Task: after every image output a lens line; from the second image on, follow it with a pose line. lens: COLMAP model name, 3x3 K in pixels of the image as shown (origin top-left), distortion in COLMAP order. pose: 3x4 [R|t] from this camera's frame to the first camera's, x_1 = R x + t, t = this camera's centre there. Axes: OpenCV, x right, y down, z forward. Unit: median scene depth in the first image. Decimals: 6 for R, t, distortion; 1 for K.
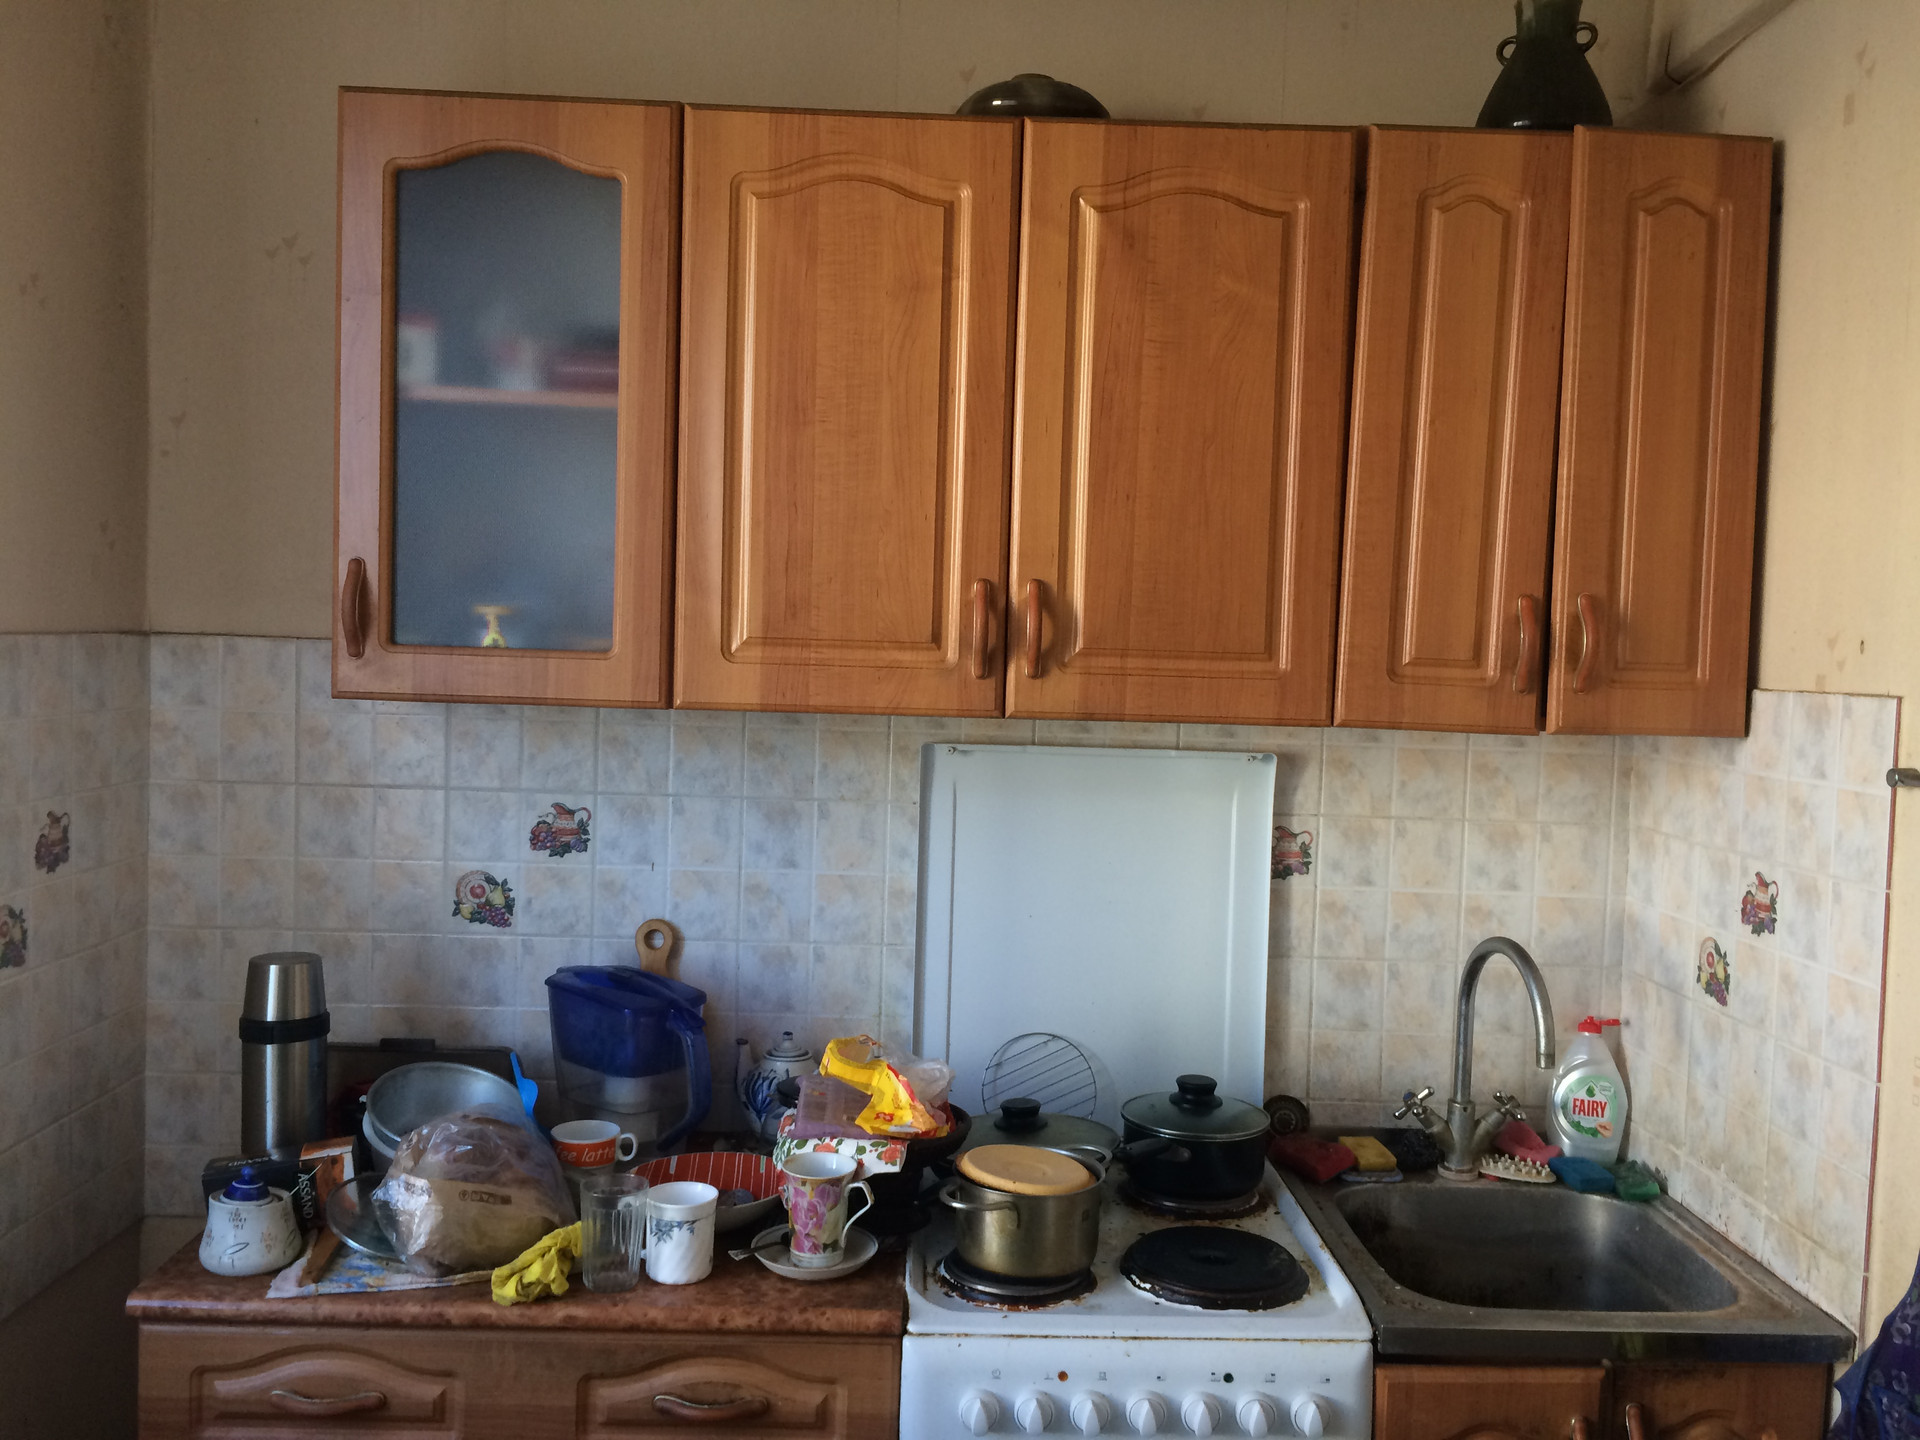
lens RADIAL K [[1635.1, 0, 960.0], [0, 1635.1, 720.0], [0, 0, 1]] dist [0.071134, -0.112948]
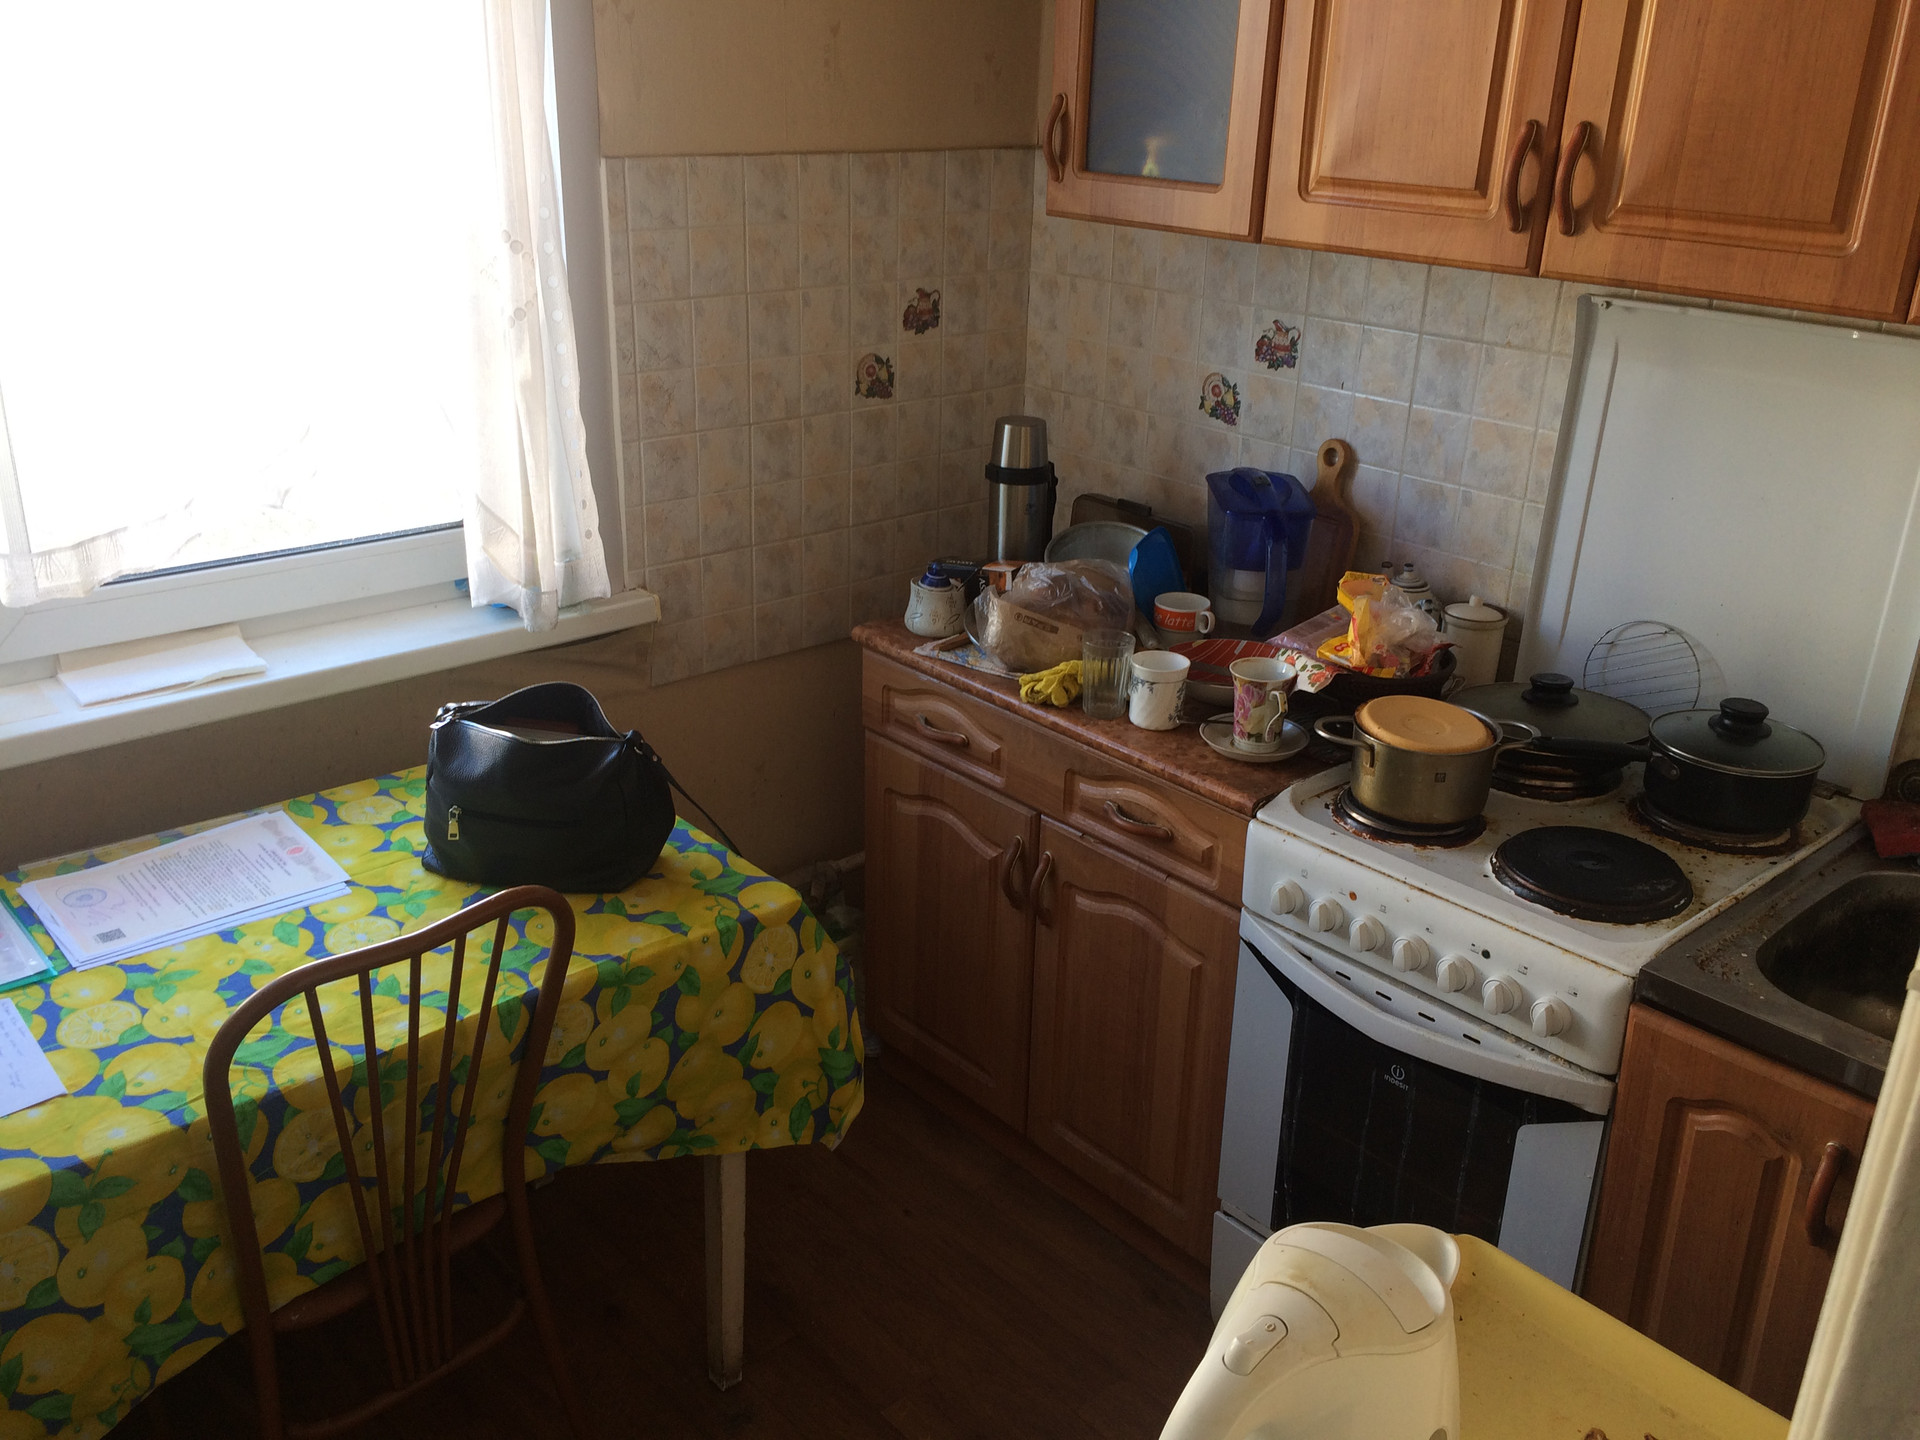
lens RADIAL K [[1635.1, 0, 960.0], [0, 1635.1, 720.0], [0, 0, 1]] dist [0.071134, -0.112948]
pose [[0.645011, 0.279022, -0.711413, 0.560797], [-0.044618, 0.943120, 0.329446, -0.059343], [0.762870, -0.180754, 0.620771, 0.112703]]
